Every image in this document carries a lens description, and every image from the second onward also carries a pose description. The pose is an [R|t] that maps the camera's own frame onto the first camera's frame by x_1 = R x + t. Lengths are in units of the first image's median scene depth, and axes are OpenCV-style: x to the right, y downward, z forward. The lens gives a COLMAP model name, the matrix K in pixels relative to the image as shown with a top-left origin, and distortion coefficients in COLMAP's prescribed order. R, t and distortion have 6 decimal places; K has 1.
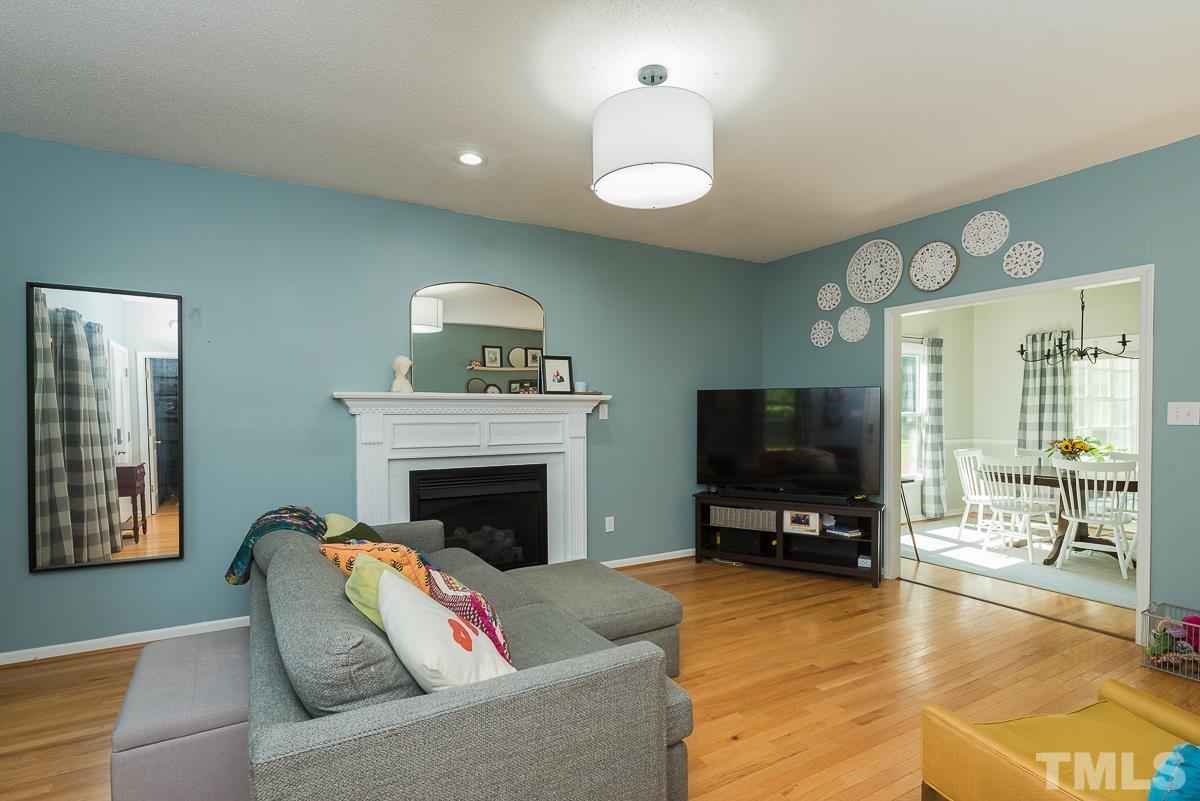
lens RADIAL K [[592.8, 0, 590.1], [0, 592.8, 407.0], [0, 0, 1]] dist [-0.000883, -0.000055]
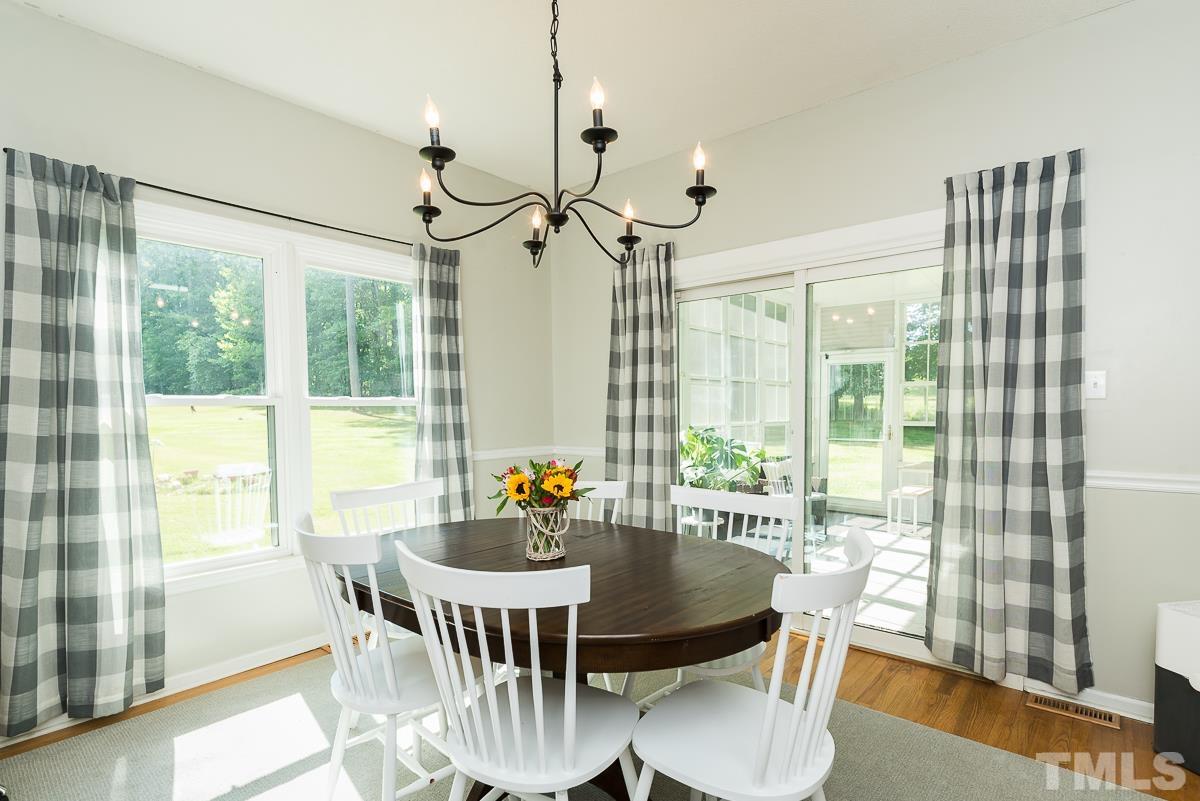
lens RADIAL K [[592.8, 0, 590.1], [0, 592.8, 407.0], [0, 0, 1]] dist [-0.000883, -0.000055]
pose [[0.950311, -0.005842, 0.311247, 0.542385], [0.004250, 0.999974, 0.005793, 0.014023], [-0.311273, -0.004182, 0.950311, 0.489982]]
